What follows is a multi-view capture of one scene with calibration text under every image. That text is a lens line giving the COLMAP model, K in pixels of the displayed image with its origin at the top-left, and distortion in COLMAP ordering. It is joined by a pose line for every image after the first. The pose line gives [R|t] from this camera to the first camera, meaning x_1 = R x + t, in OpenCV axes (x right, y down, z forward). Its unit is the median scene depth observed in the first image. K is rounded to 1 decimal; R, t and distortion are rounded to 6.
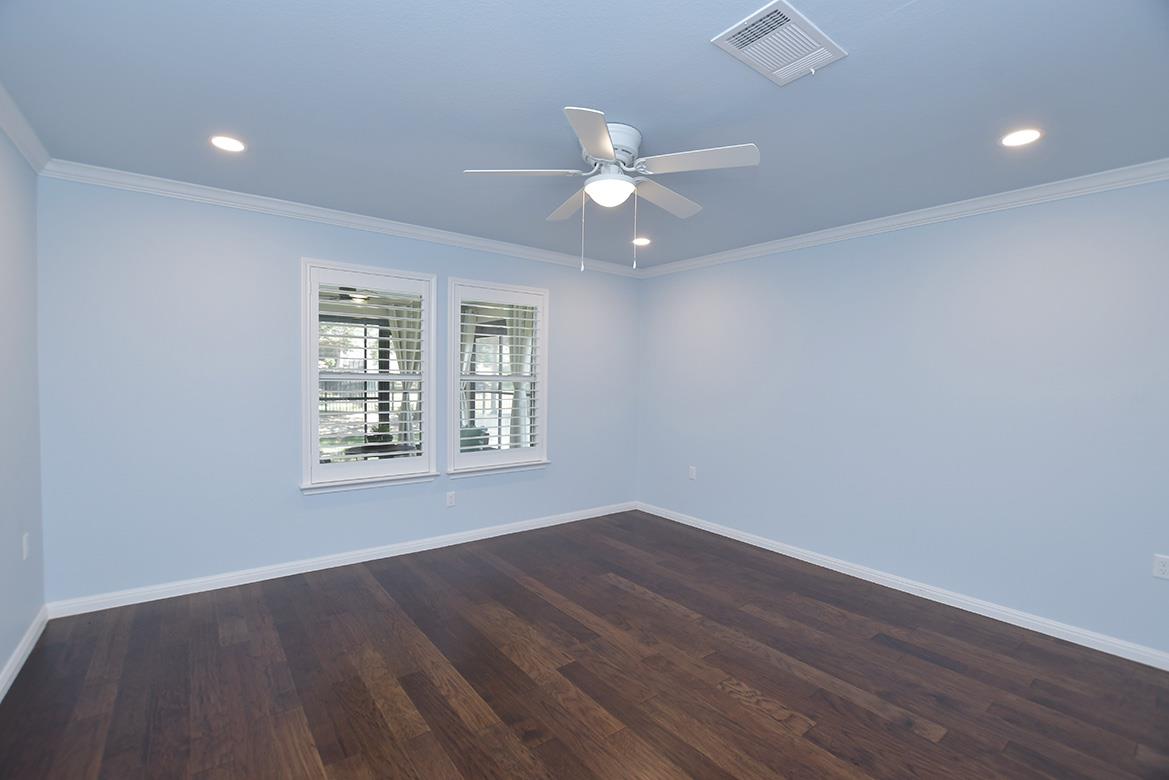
lens RADIAL K [[508.7, 0, 581.3], [0, 508.7, 393.0], [0, 0, 1]] dist [-0.038267, 0.000292]
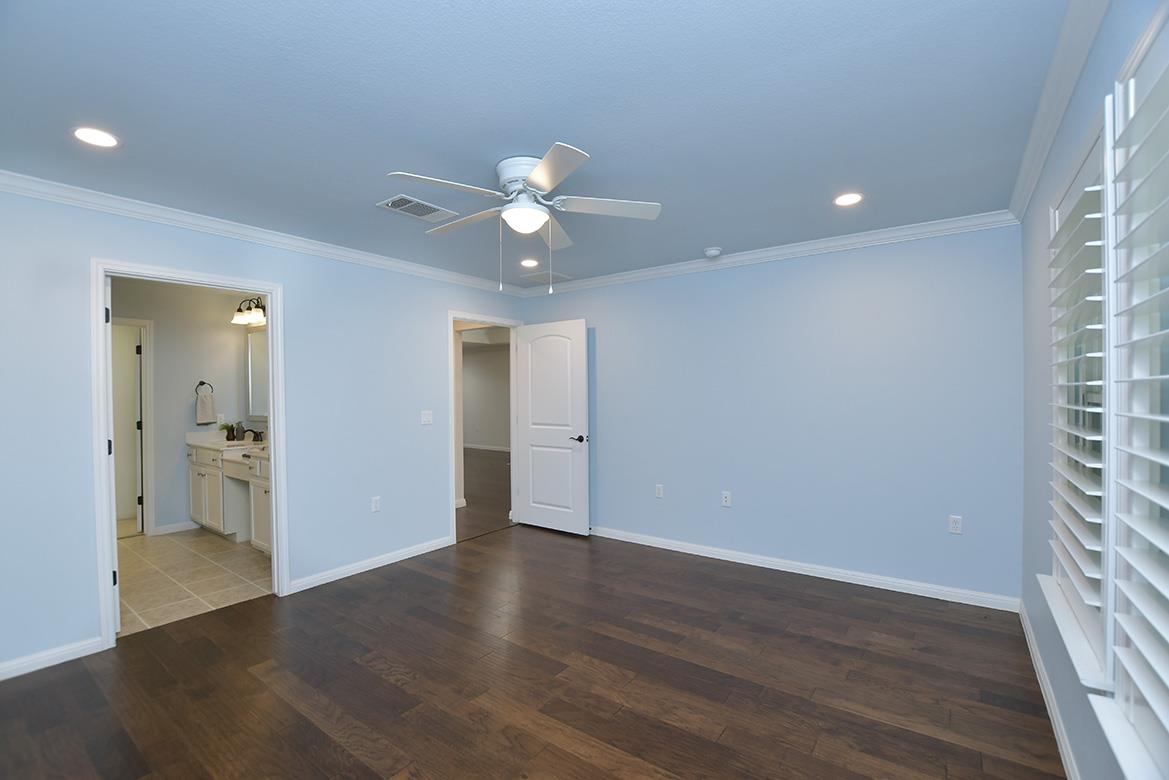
lens RADIAL K [[508.7, 0, 581.3], [0, 508.7, 393.0], [0, 0, 1]] dist [-0.038267, 0.000292]
pose [[-0.959896, -0.009438, -0.280197, 0.224926], [-0.018793, 0.999351, 0.030720, -0.065938], [0.279725, 0.034754, -0.959451, 1.959743]]
